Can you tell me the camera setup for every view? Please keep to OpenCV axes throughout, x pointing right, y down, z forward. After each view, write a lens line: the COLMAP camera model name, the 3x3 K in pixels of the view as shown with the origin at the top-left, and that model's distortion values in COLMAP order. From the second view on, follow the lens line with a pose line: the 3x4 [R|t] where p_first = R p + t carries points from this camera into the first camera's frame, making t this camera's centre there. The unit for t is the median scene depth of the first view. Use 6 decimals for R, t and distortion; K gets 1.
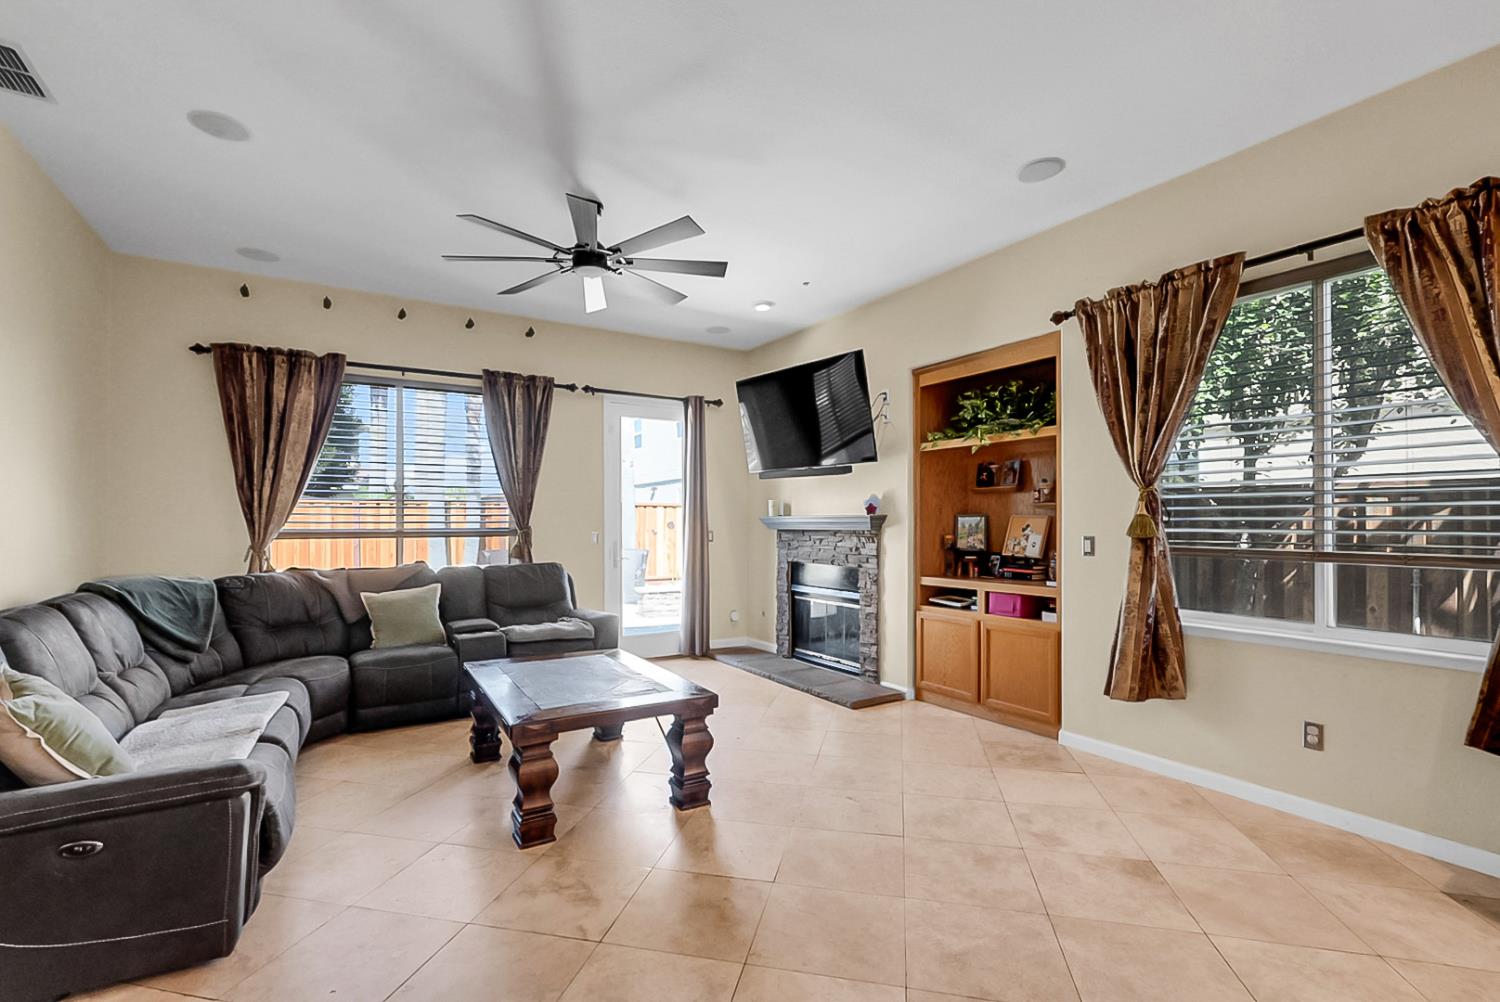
lens RADIAL K [[665.6, 0, 746.5], [0, 665.6, 519.6], [0, 0, 1]] dist [-0.015272, 0.007878]
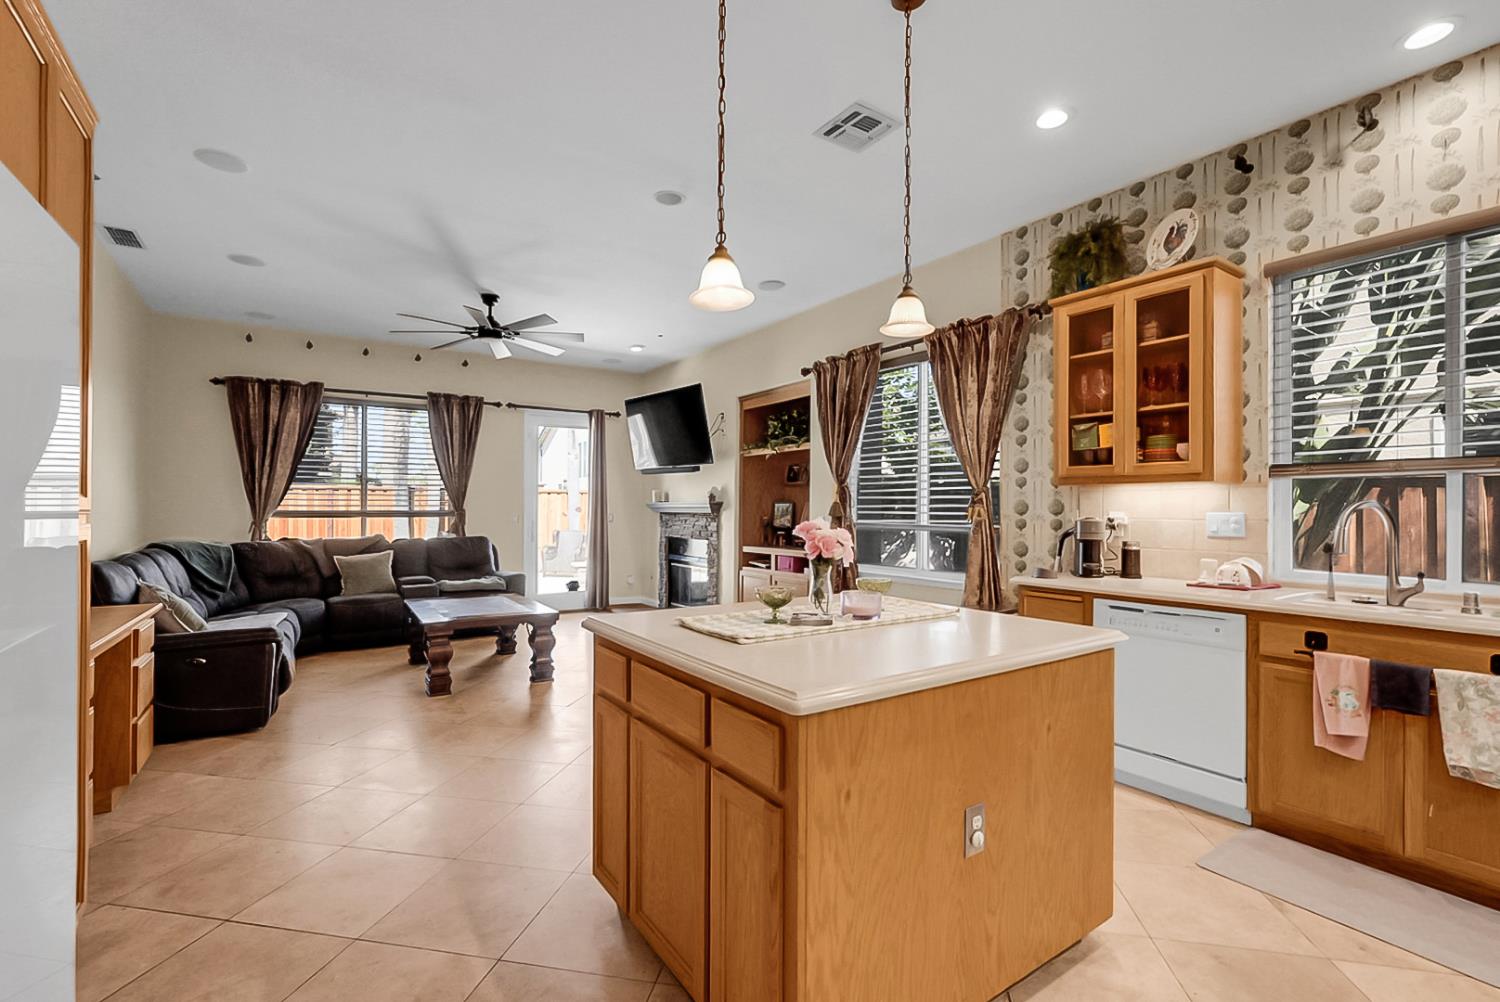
lens RADIAL K [[665.6, 0, 753.4], [0, 665.6, 504.4], [0, 0, 1]] dist [-0.015272, 0.007878]
pose [[0.999254, 0.003683, 0.038441, 0.249173], [-0.003586, 0.999990, -0.002601, 0.002136], [-0.038451, 0.002461, 0.999257, -0.432099]]
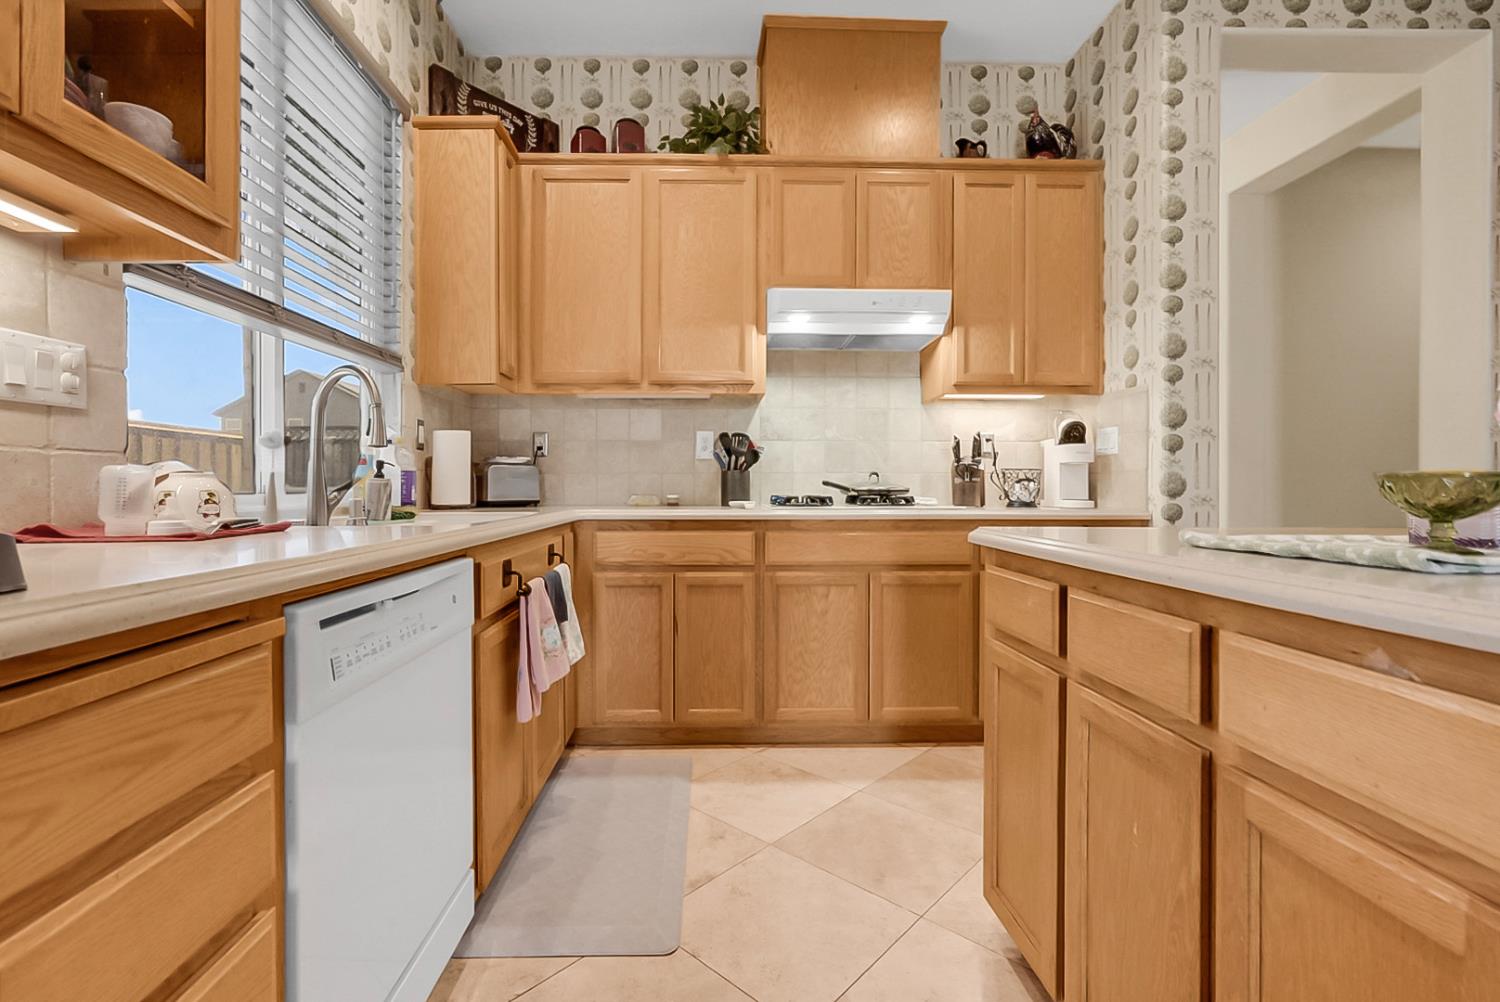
lens RADIAL K [[665.6, 0, 715.1], [0, 665.6, 489.4], [0, 0, 1]] dist [-0.015272, 0.007878]
pose [[-0.851317, -0.003392, 0.524641, 0.442586], [-0.003310, 0.999994, 0.001093, 0.064221], [-0.524641, -0.000806, -0.851323, 0.345573]]
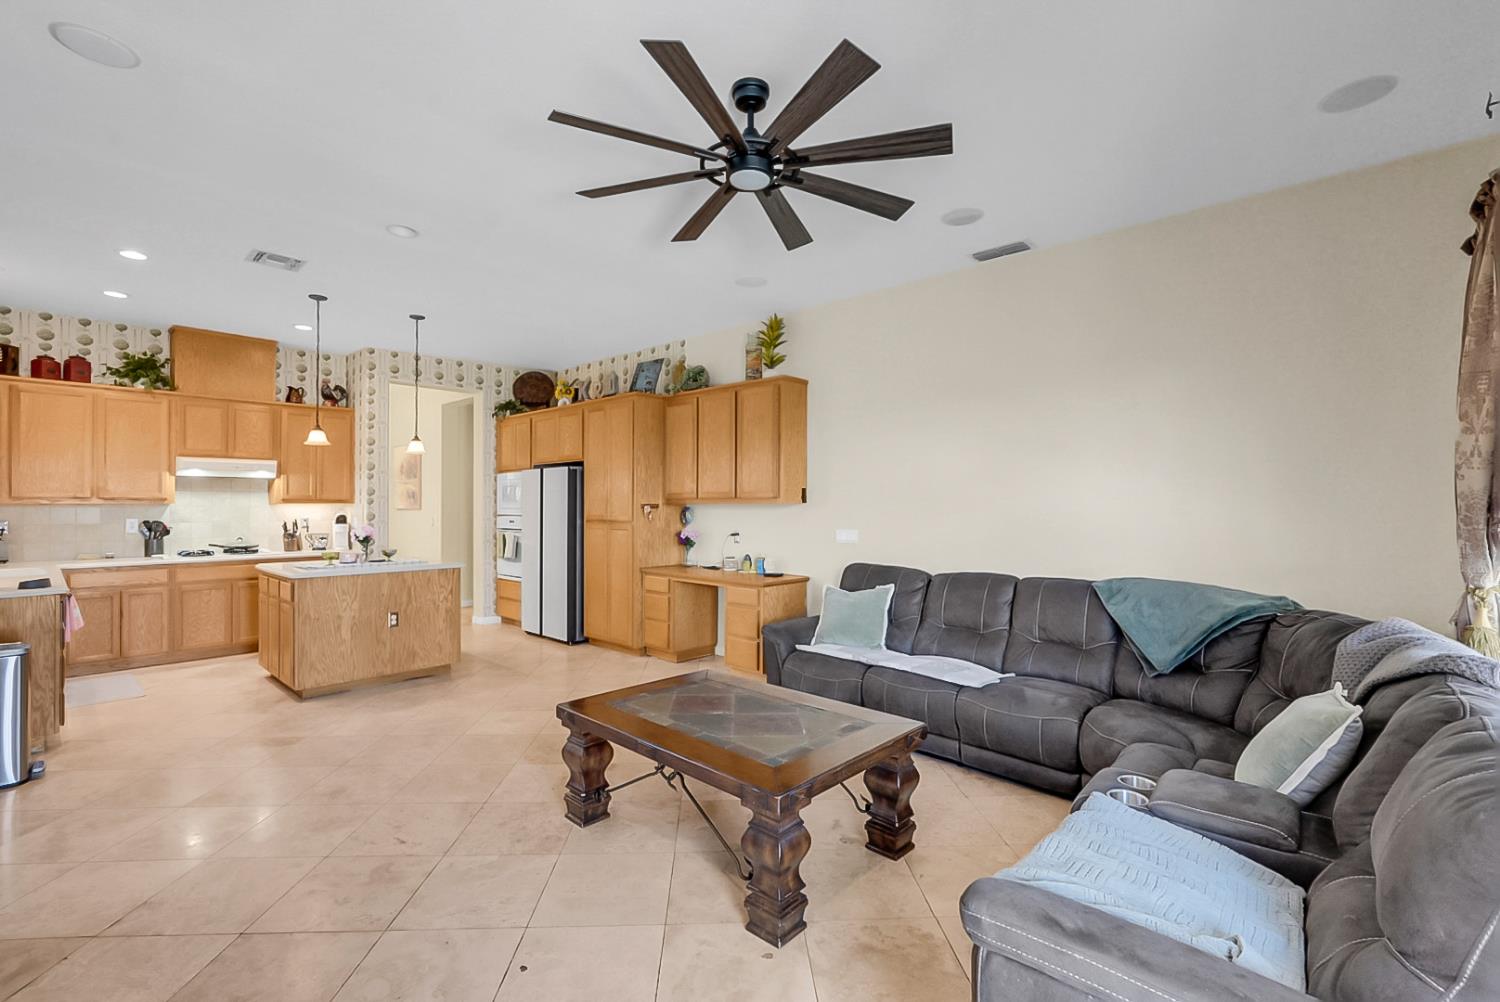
lens RADIAL K [[665.6, 0, 756.7], [0, 665.6, 502.8], [0, 0, 1]] dist [-0.015272, 0.007878]
pose [[-0.965172, -0.000432, -0.261617, -0.063730], [0.001558, 0.999971, -0.007398, -0.018016], [0.261613, -0.007548, -0.965143, 1.402892]]
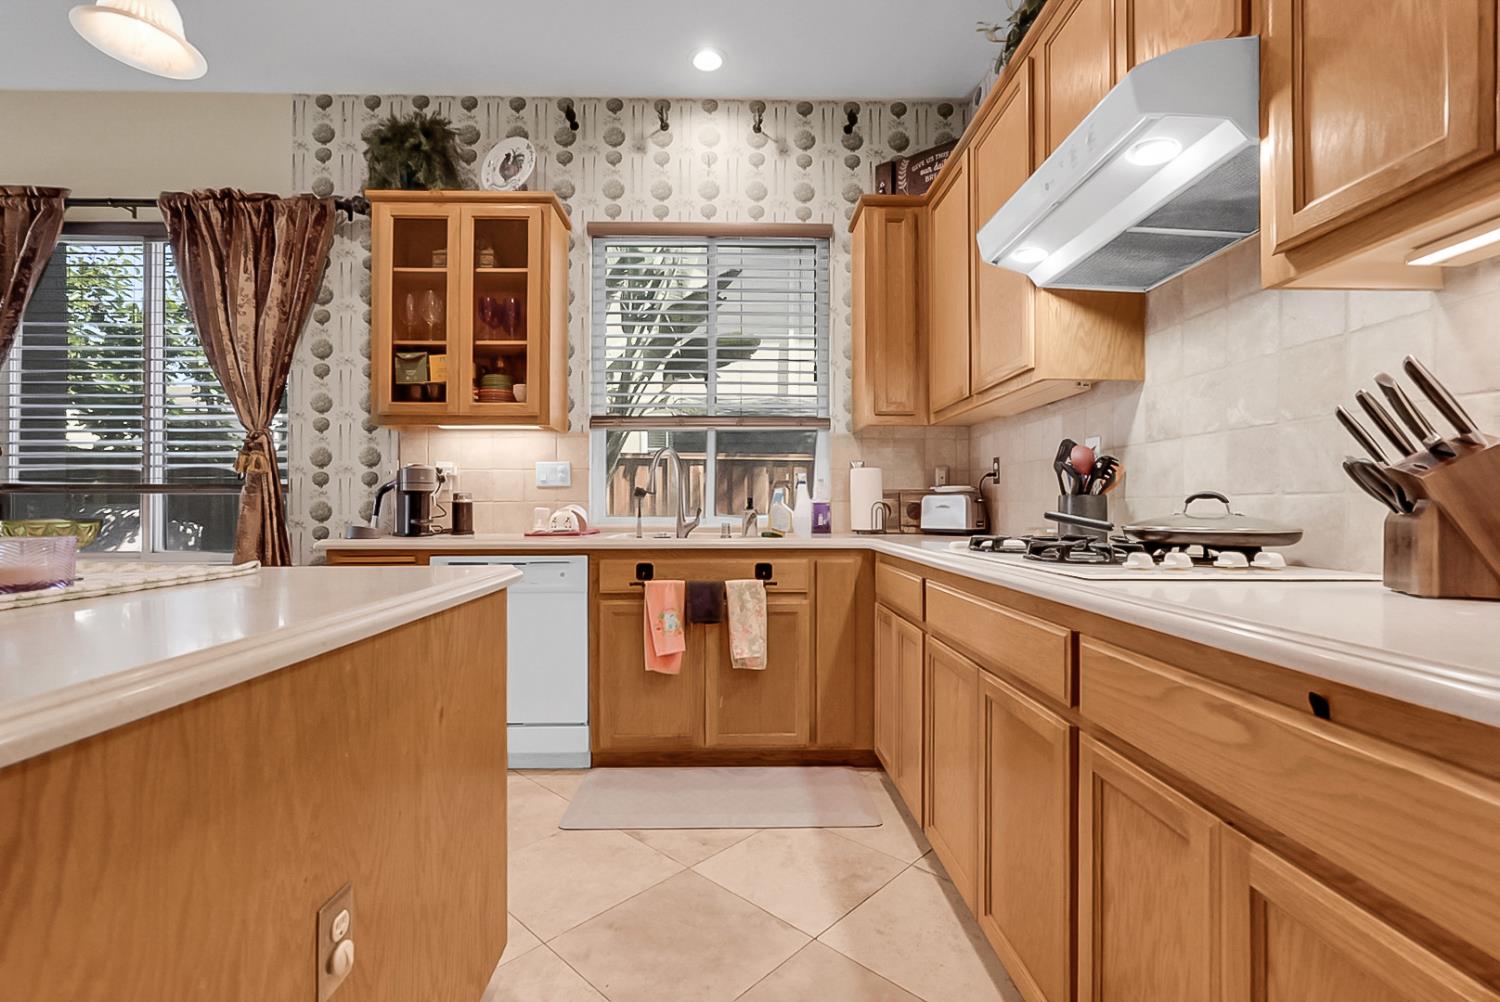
lens RADIAL K [[665.6, 0, 747.2], [0, 665.6, 500.1], [0, 0, 1]] dist [-0.015272, 0.007878]
pose [[0.513066, 0.003124, 0.858343, 0.281162], [-0.000245, 0.999994, -0.003493, 0.050840], [-0.858349, 0.001582, 0.513064, -0.280545]]
